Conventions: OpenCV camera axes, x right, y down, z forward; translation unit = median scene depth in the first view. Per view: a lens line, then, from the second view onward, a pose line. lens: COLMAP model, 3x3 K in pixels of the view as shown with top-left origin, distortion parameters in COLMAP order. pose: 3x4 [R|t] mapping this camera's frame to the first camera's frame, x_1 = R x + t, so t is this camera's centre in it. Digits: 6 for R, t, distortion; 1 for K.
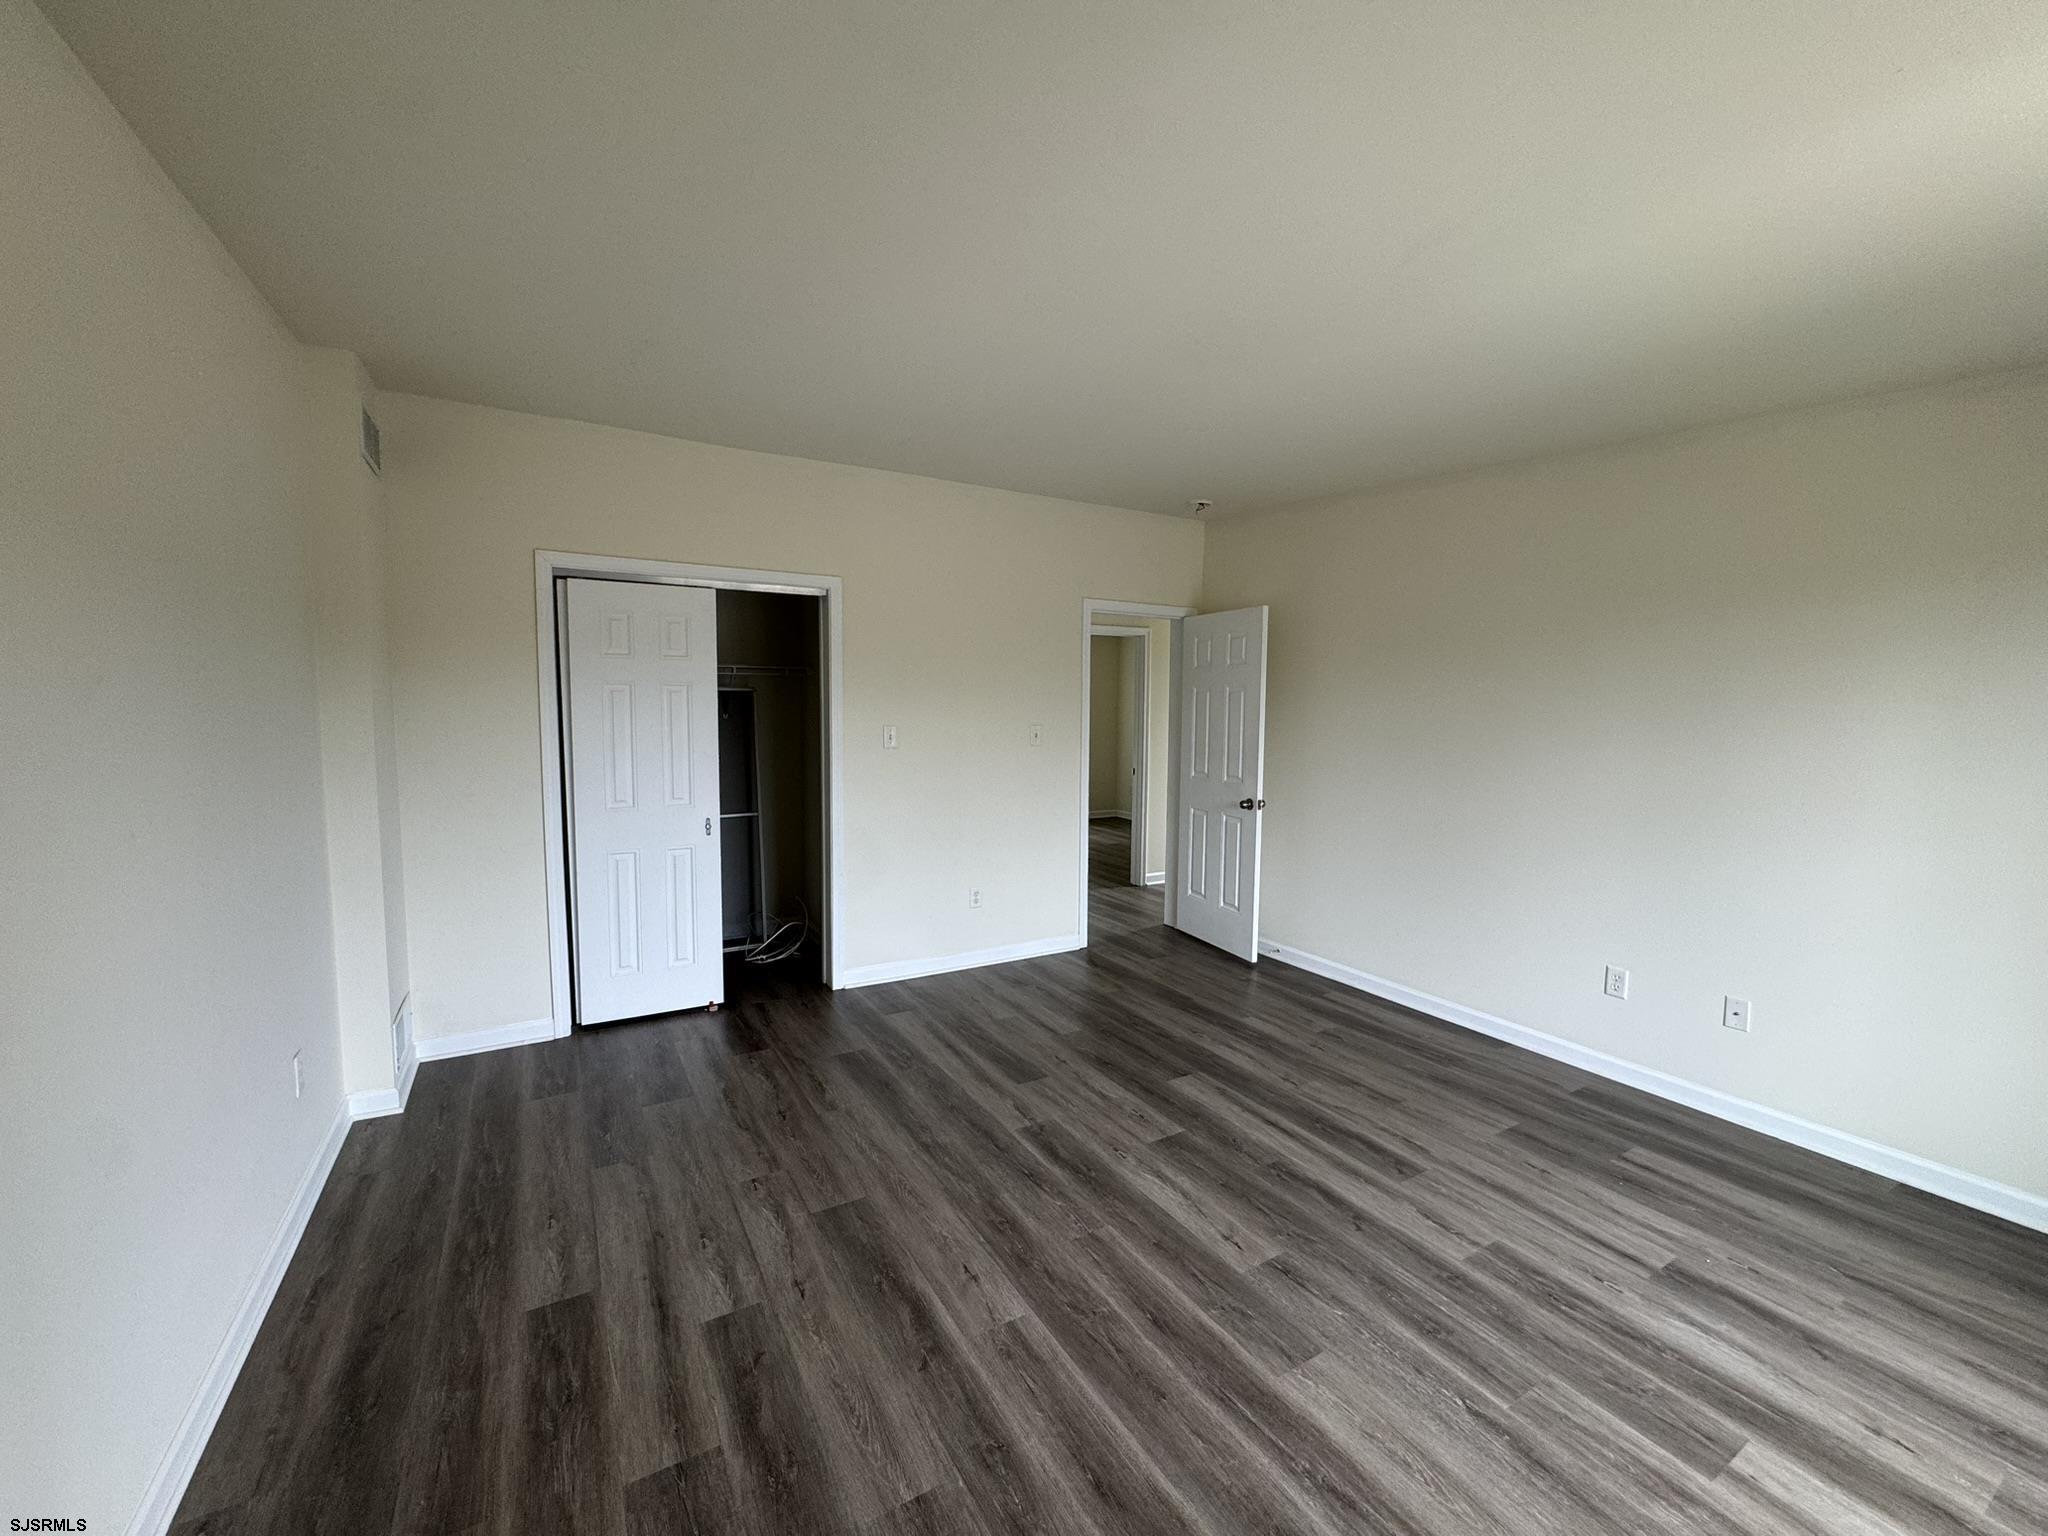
lens RADIAL K [[818.2, 0, 1024.0], [0, 818.2, 768.0], [0, 0, 1]] dist [-0.002693, -0.000014]
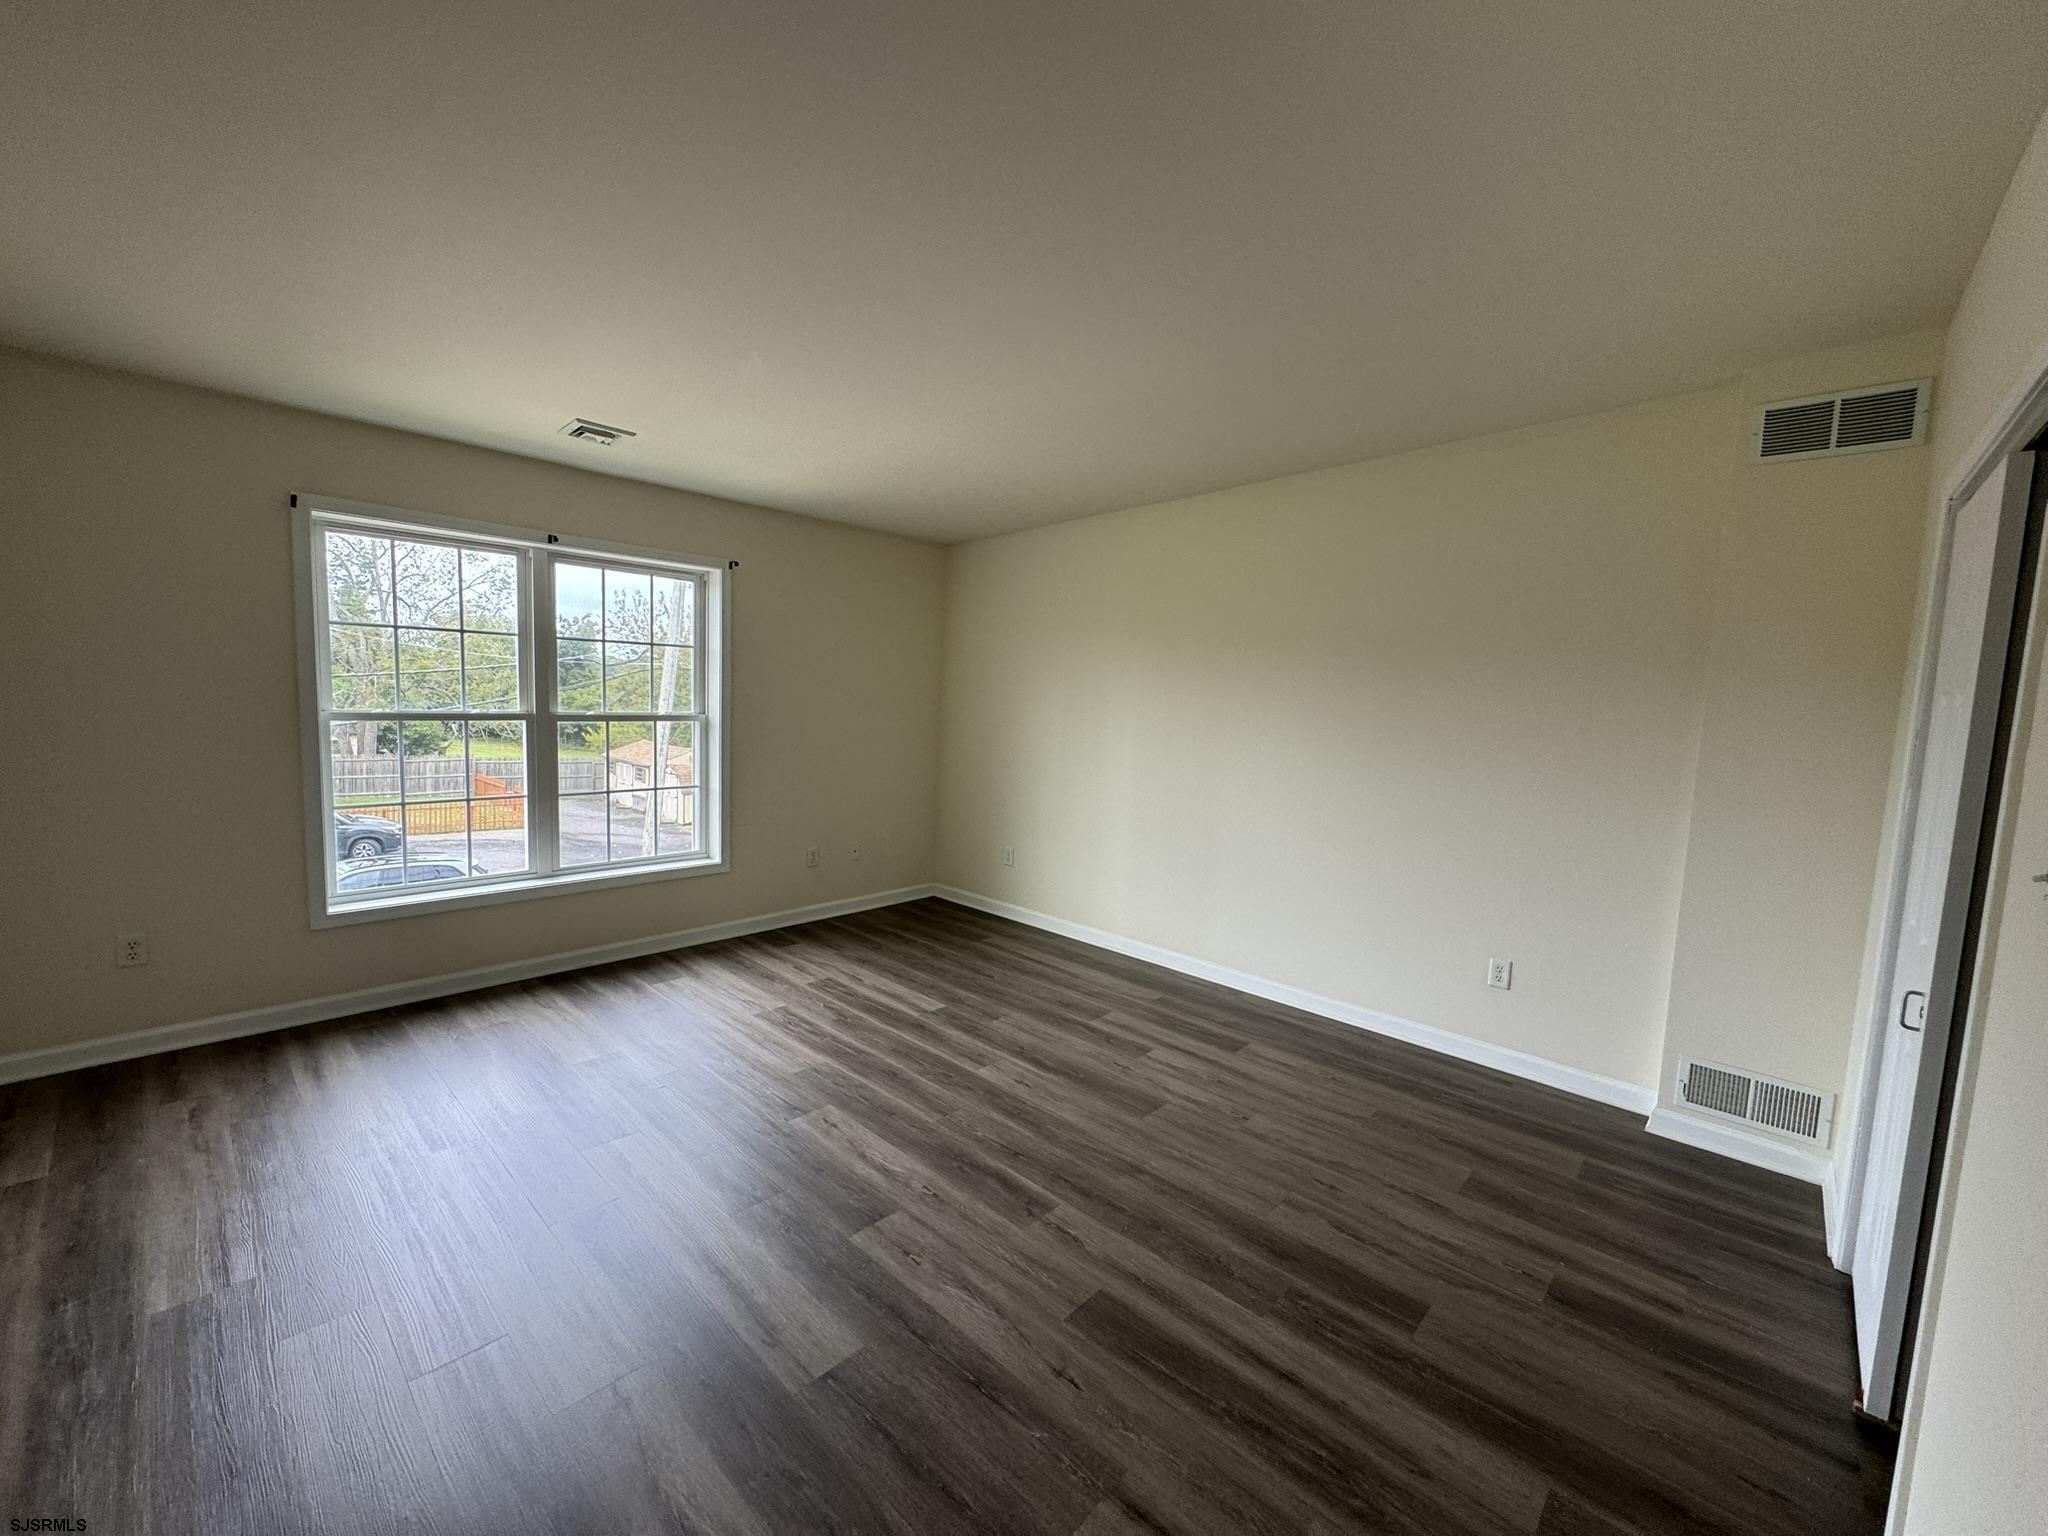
lens RADIAL K [[819.2, 0, 1027.8], [0, 819.2, 770.4], [0, 0, 1]] dist [-0.001263, -0.000026]
pose [[-0.954435, -0.024175, -0.297439, 0.289994], [-0.077488, 0.982603, 0.168783, -0.131136], [0.288184, 0.184140, -0.939703, 1.772342]]
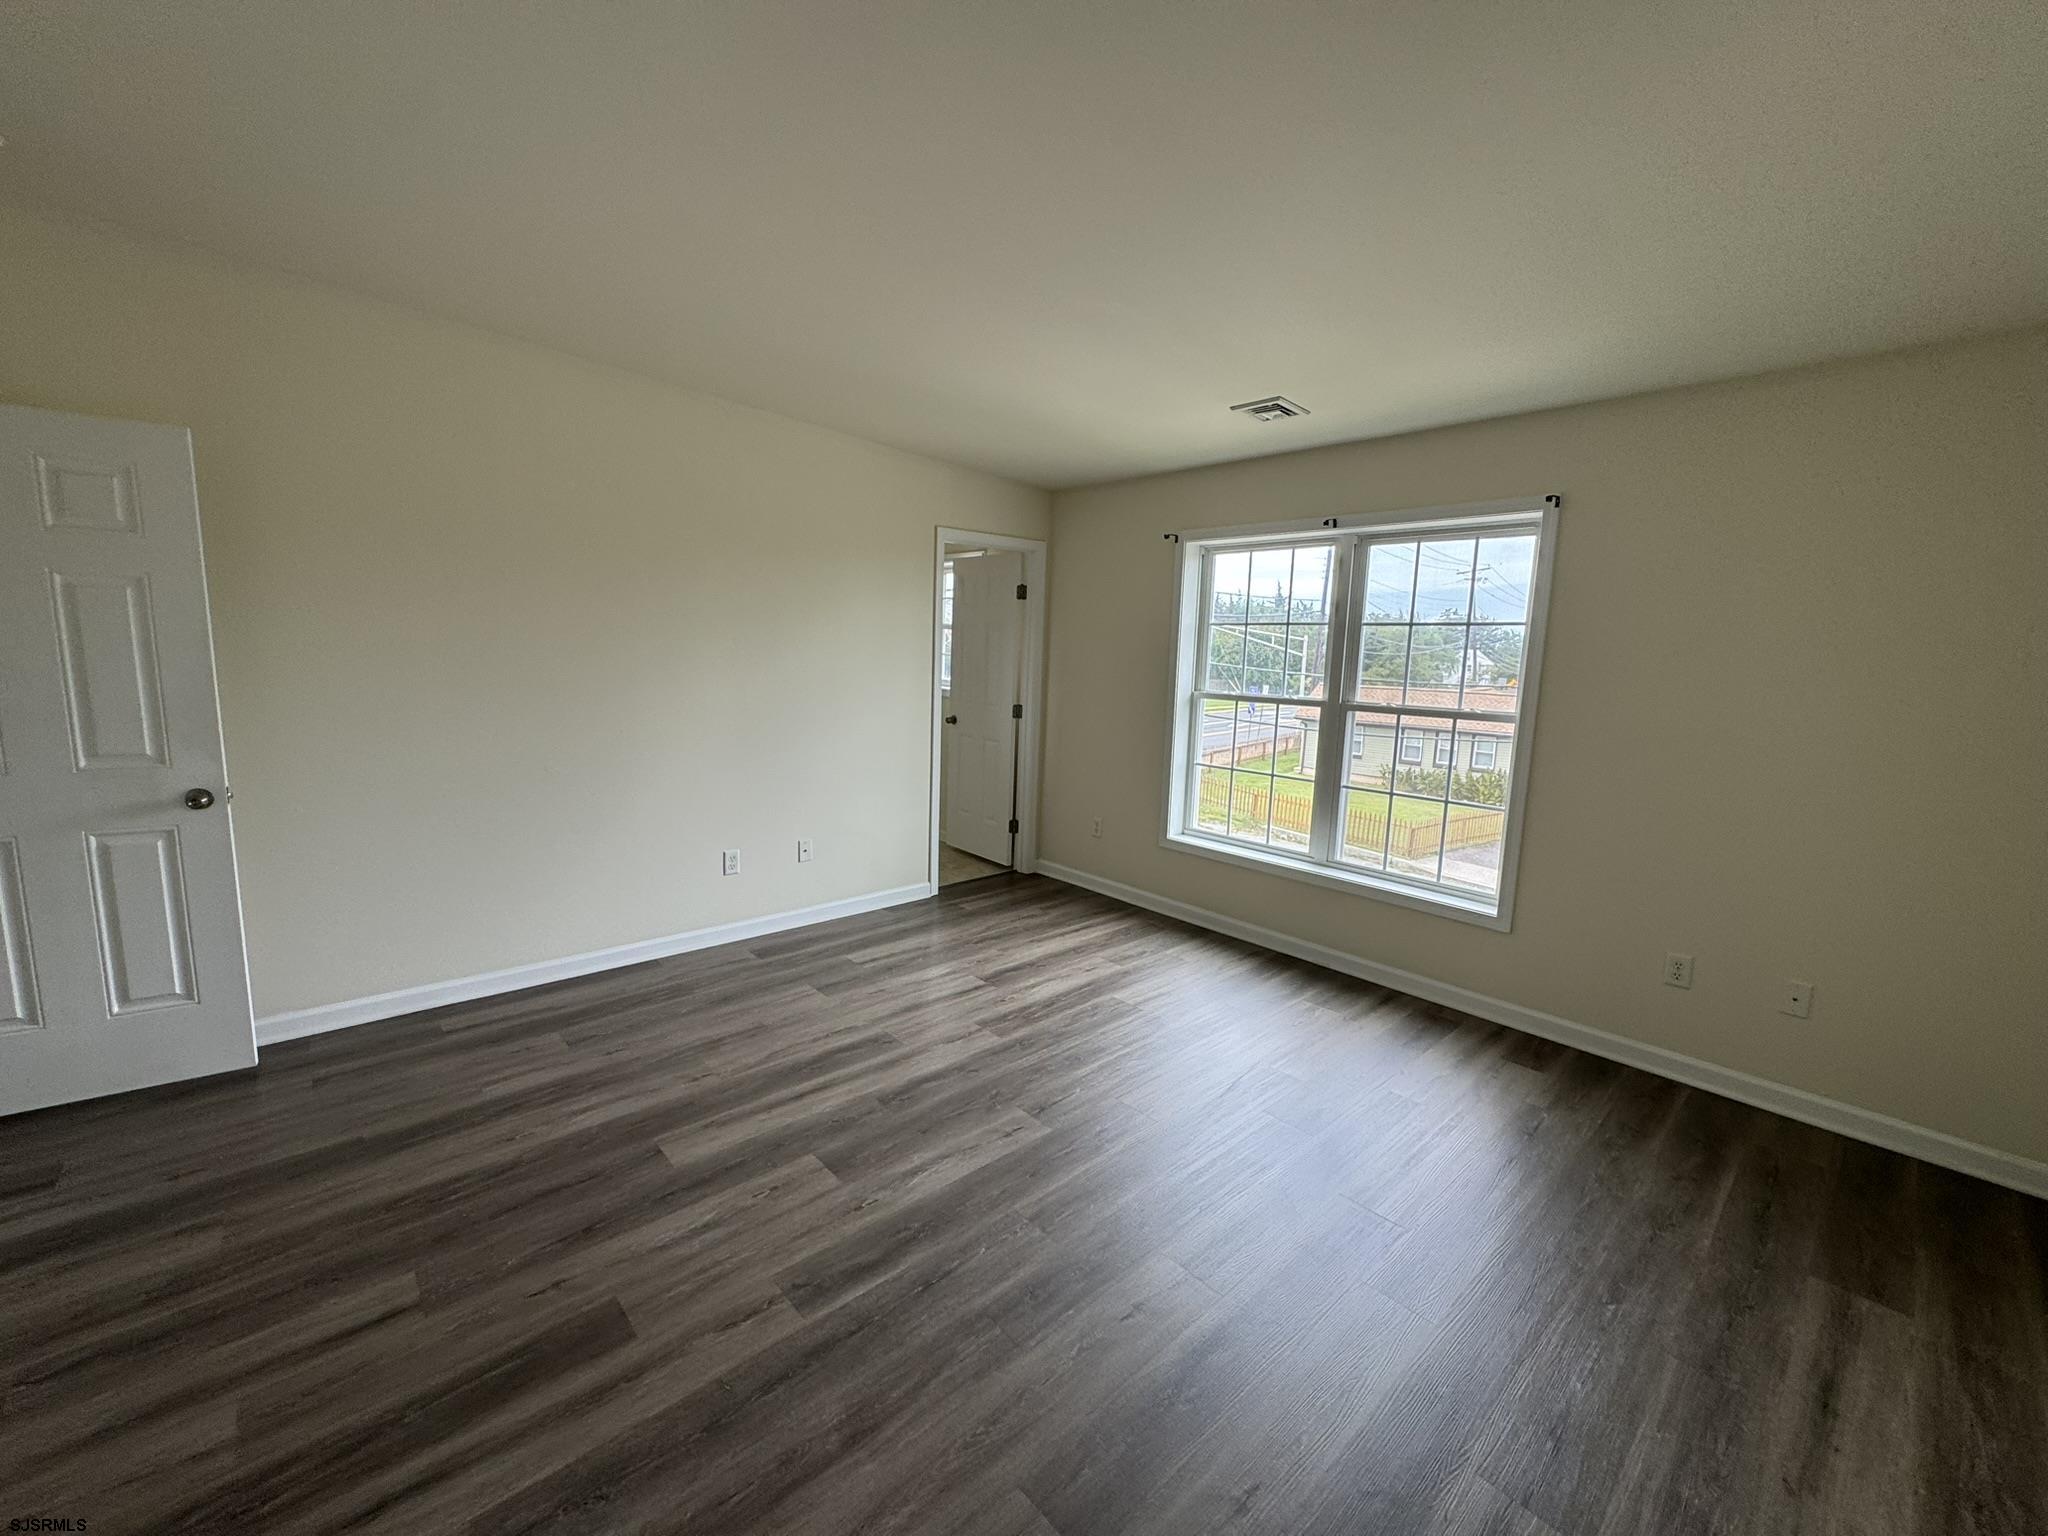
lens RADIAL K [[818.2, 0, 1024.0], [0, 818.2, 768.0], [0, 0, 1]] dist [-0.002693, -0.000014]
pose [[-0.205518, -0.160106, 0.965468, -0.613958], [0.045281, 0.983915, 0.172804, -0.077903], [-0.977605, 0.079232, -0.194963, 0.970536]]
